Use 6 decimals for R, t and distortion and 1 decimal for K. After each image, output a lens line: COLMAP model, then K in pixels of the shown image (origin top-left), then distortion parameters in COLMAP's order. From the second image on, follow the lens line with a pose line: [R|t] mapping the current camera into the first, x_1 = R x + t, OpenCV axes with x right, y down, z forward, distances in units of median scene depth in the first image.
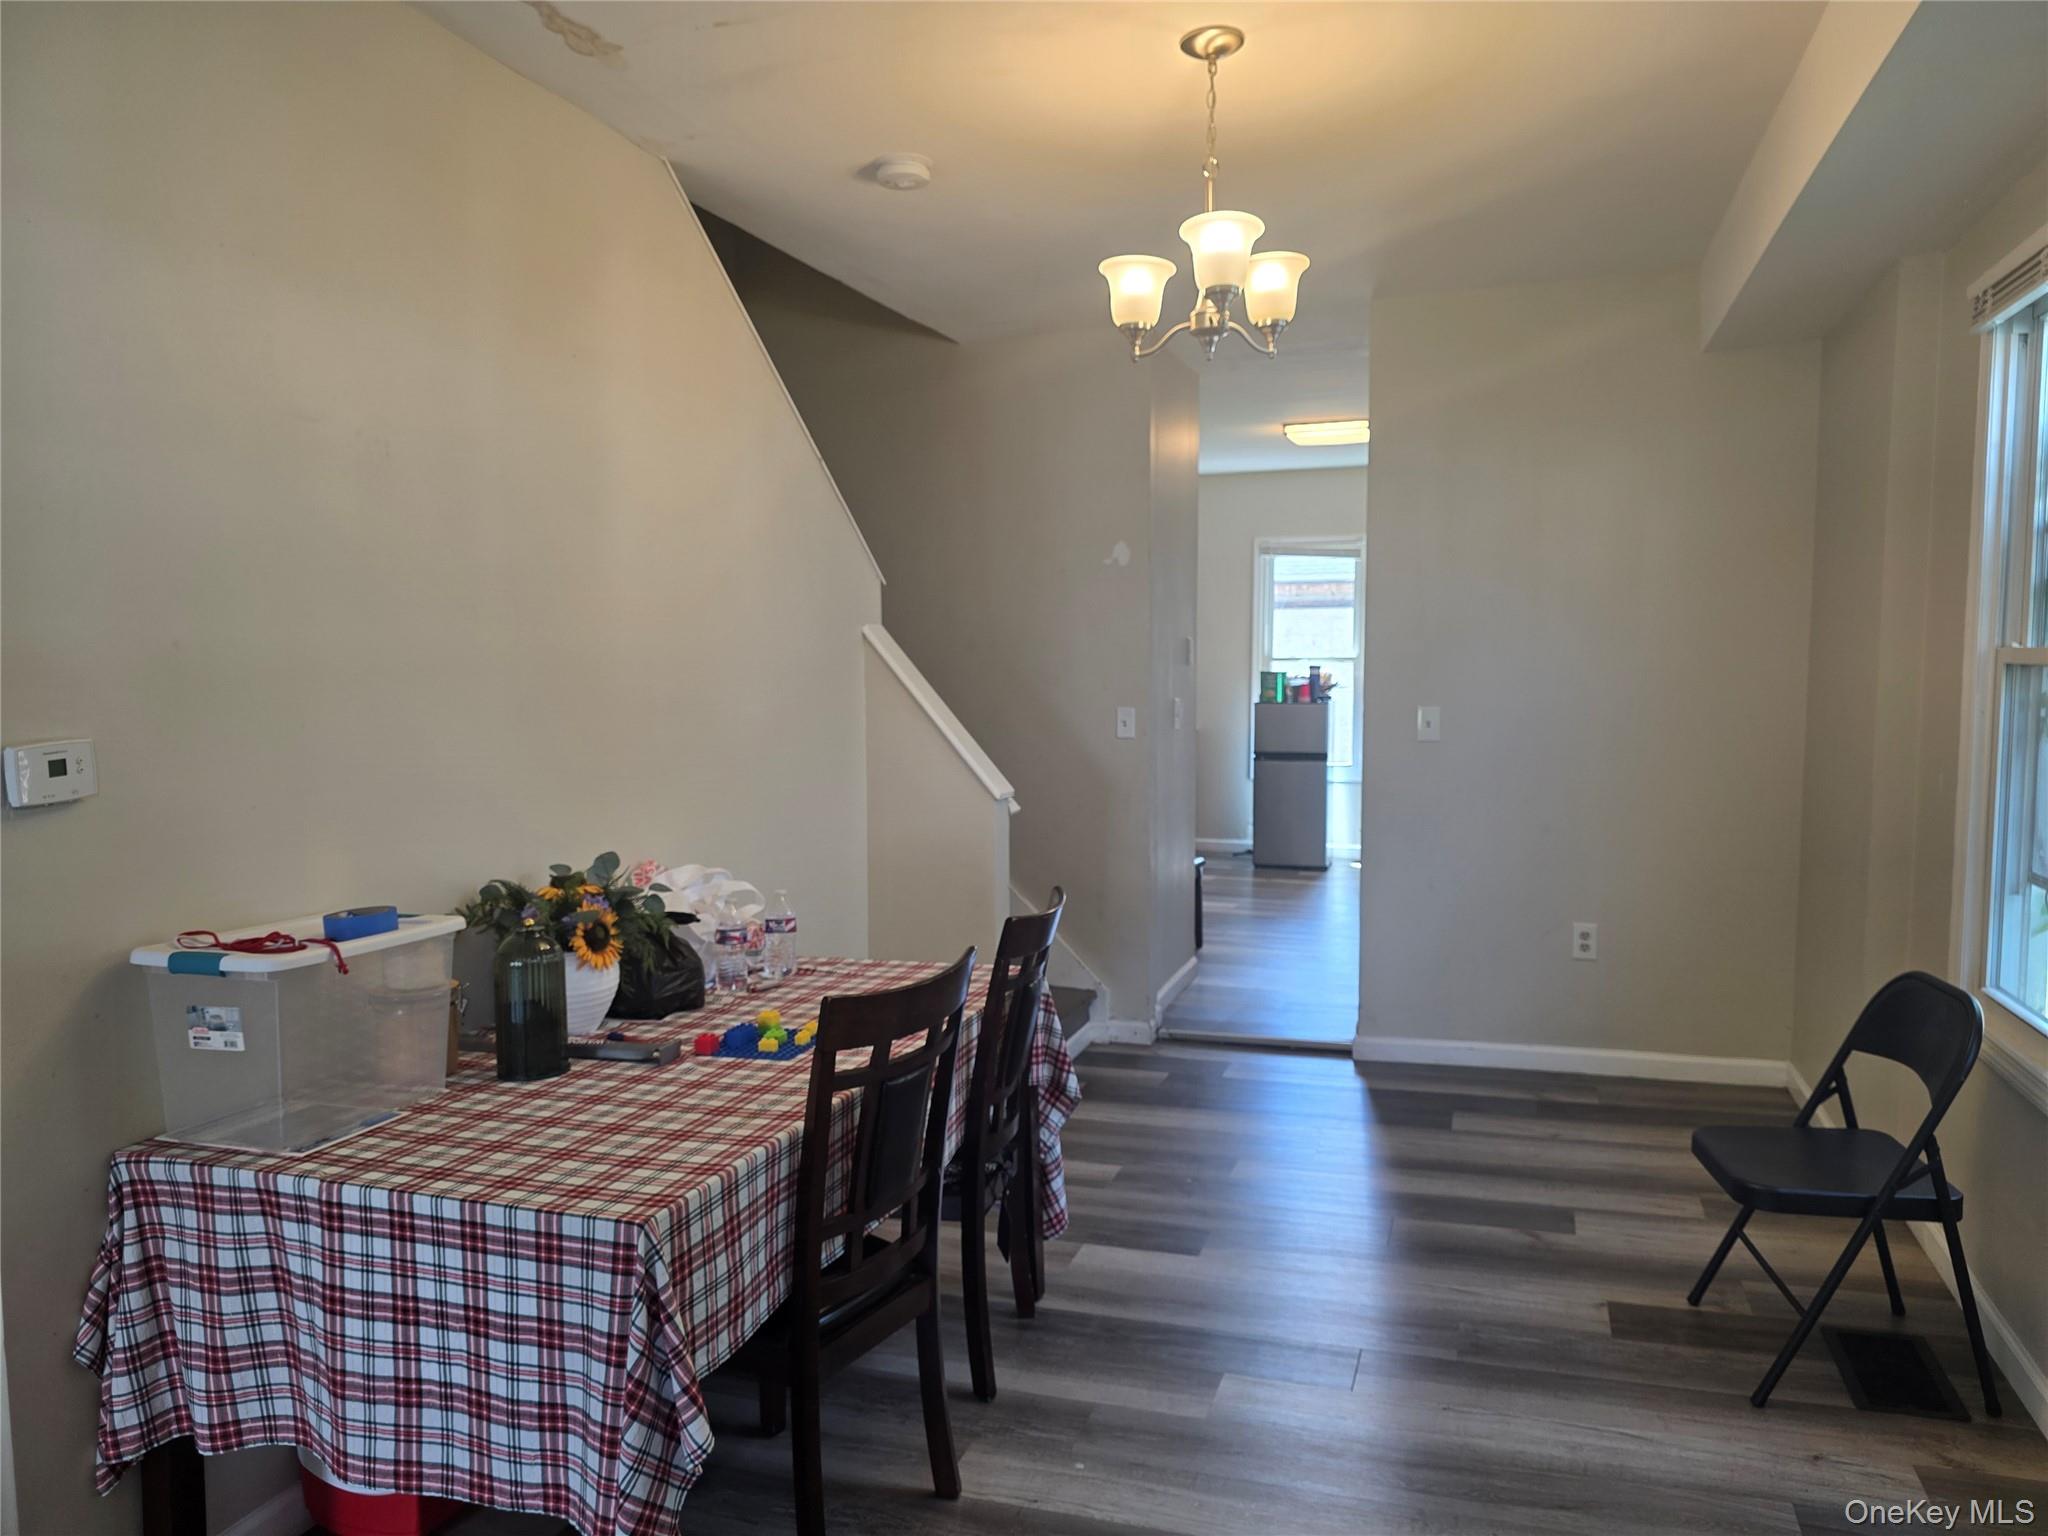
lens RADIAL K [[1382.3, 0, 1044.1], [0, 1382.3, 776.2], [0, 0, 1]] dist [0.051925, -0.049827]
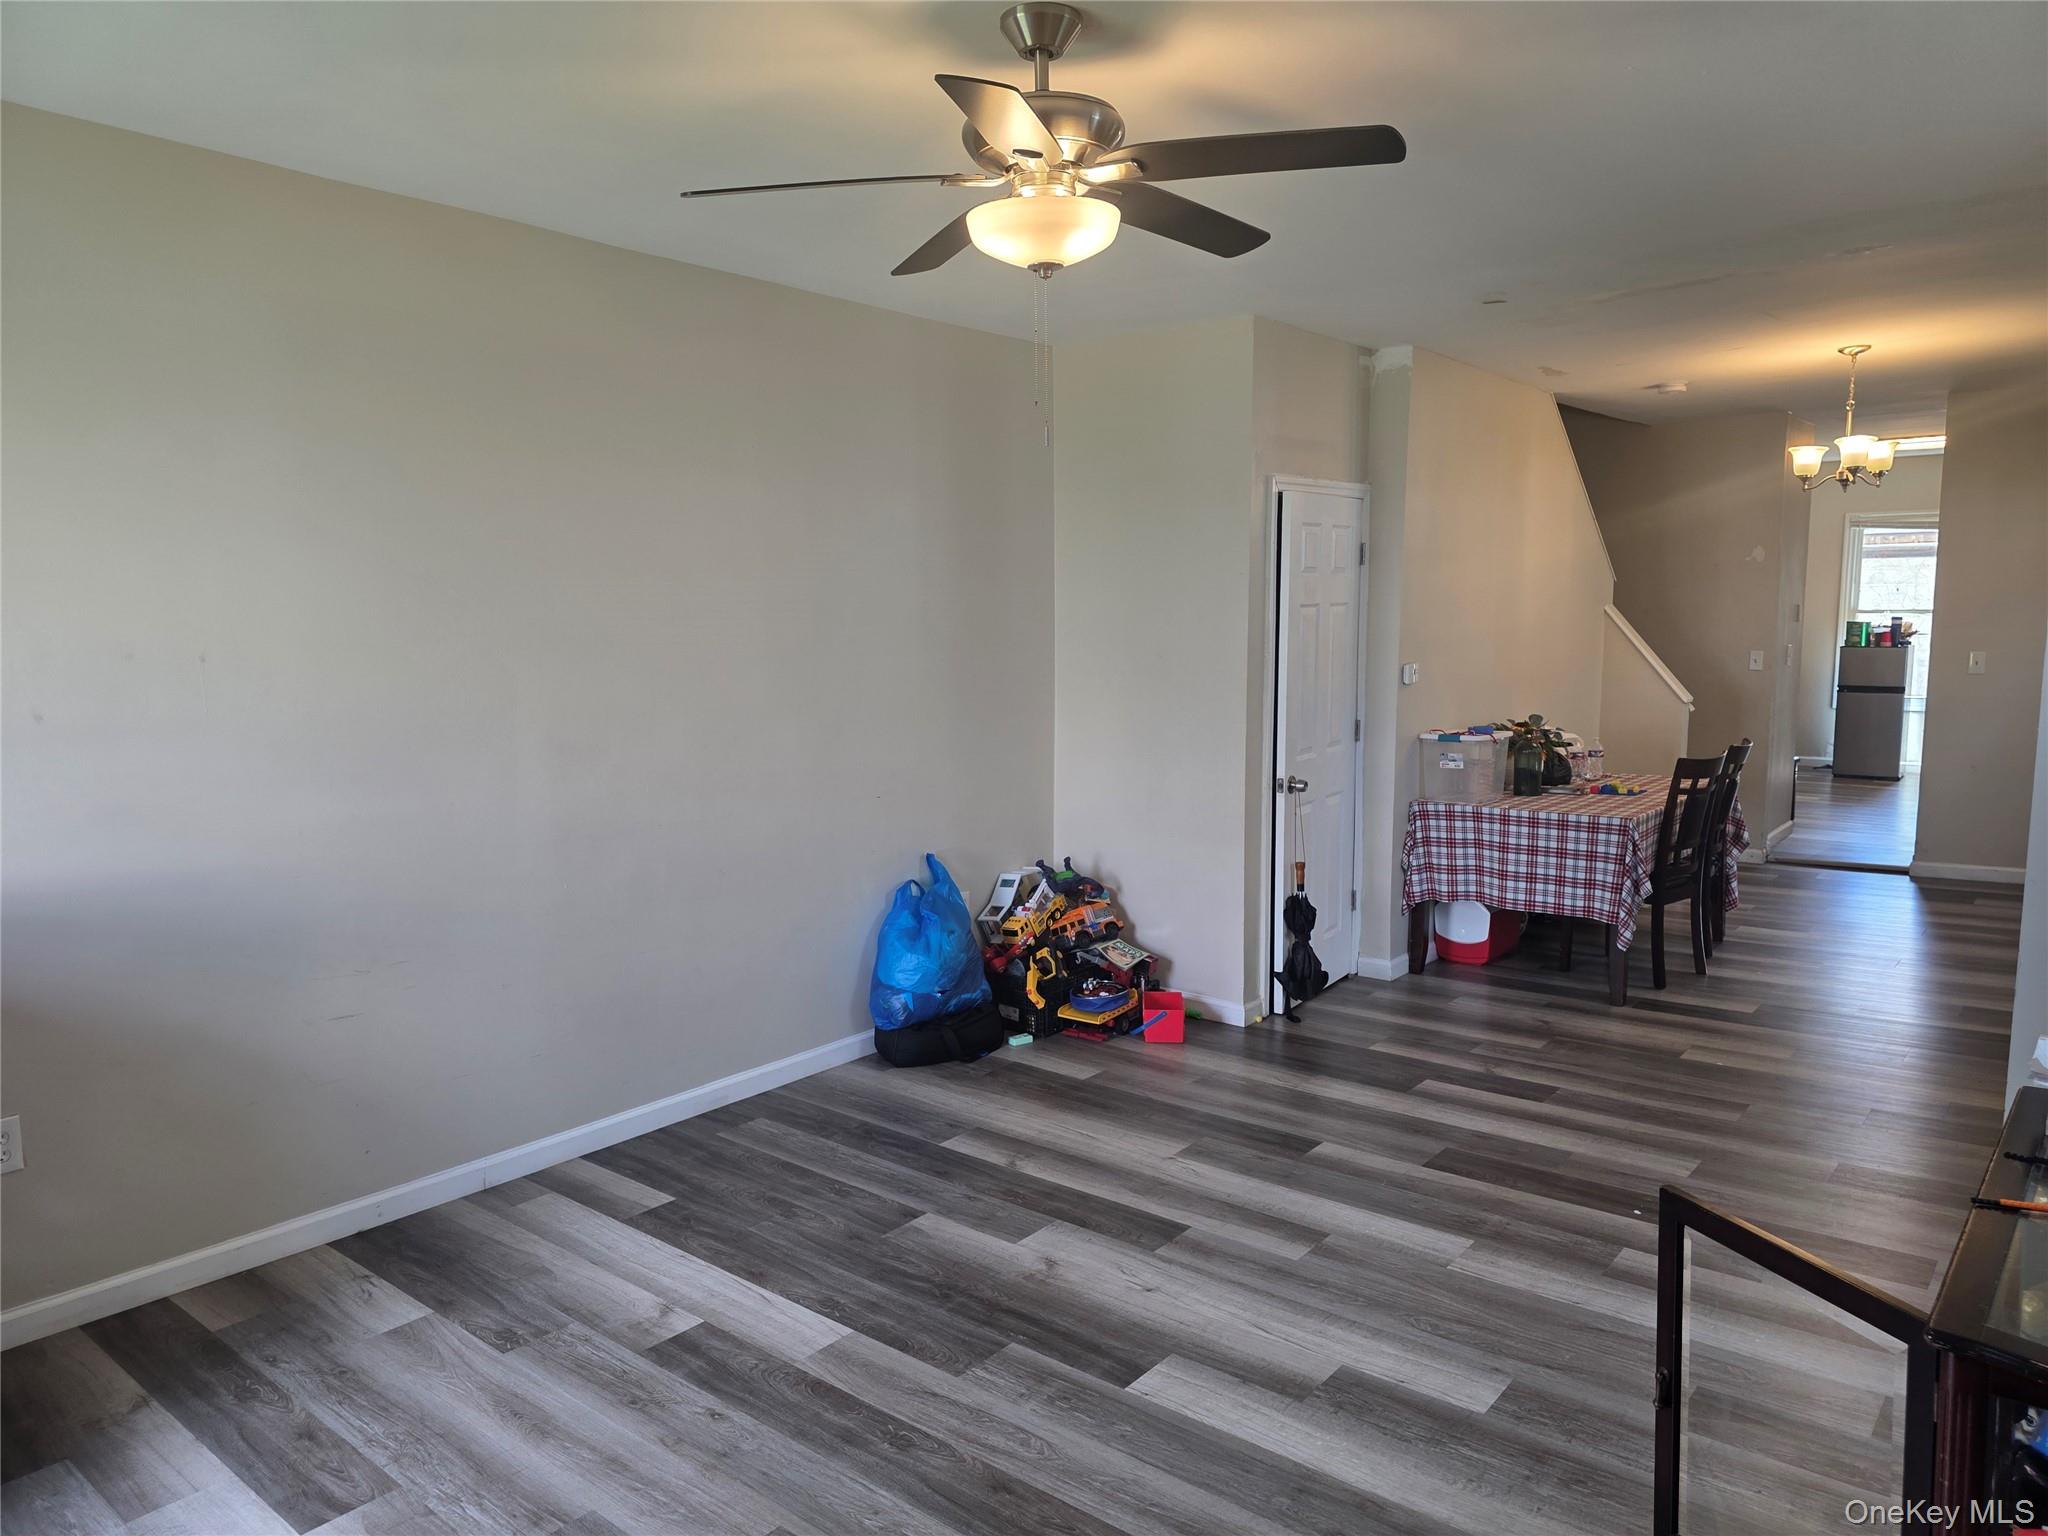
lens RADIAL K [[1371.6, 0, 1041.5], [0, 1371.6, 780.4], [0, 0, 1]] dist [0.090758, -0.108492]
pose [[0.937722, 0.039459, -0.345138, -0.315332], [-0.022954, 0.998395, 0.051780, 0.071634], [0.346627, -0.040633, 0.937122, -1.642040]]
